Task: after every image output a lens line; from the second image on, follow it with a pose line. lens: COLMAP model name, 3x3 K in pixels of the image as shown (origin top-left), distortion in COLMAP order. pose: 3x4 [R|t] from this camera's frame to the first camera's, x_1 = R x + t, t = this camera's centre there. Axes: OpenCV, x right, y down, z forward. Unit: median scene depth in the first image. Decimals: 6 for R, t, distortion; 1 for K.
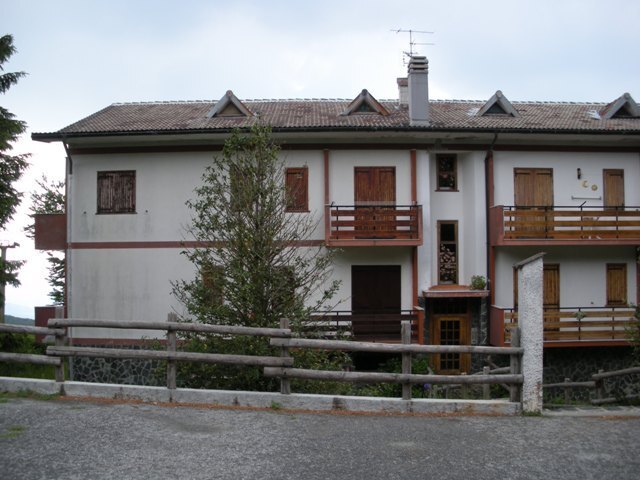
lens RADIAL K [[677.0, 0, 300.4], [0, 677.0, 241.2], [0, 0, 1]] dist [-0.300611, 0.348661]
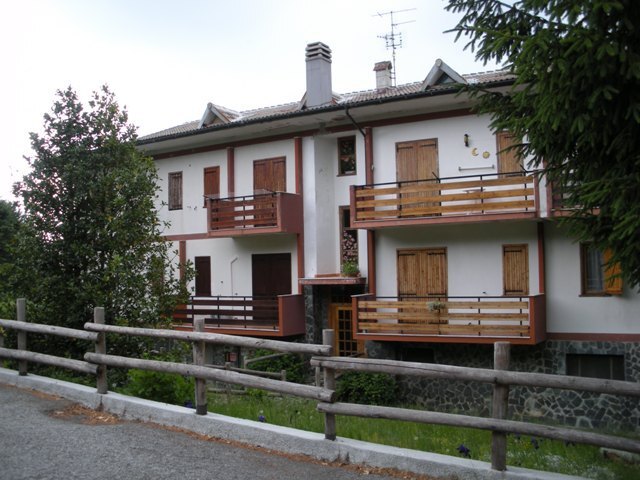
lens RADIAL K [[677.0, 0, 300.4], [0, 677.0, 241.2], [0, 0, 1]] dist [-0.300611, 0.348661]
pose [[0.849294, -0.035844, -0.526701, 0.697020], [0.030614, 0.999357, -0.018646, 0.037586], [0.527031, -0.000289, 0.849846, 0.143684]]
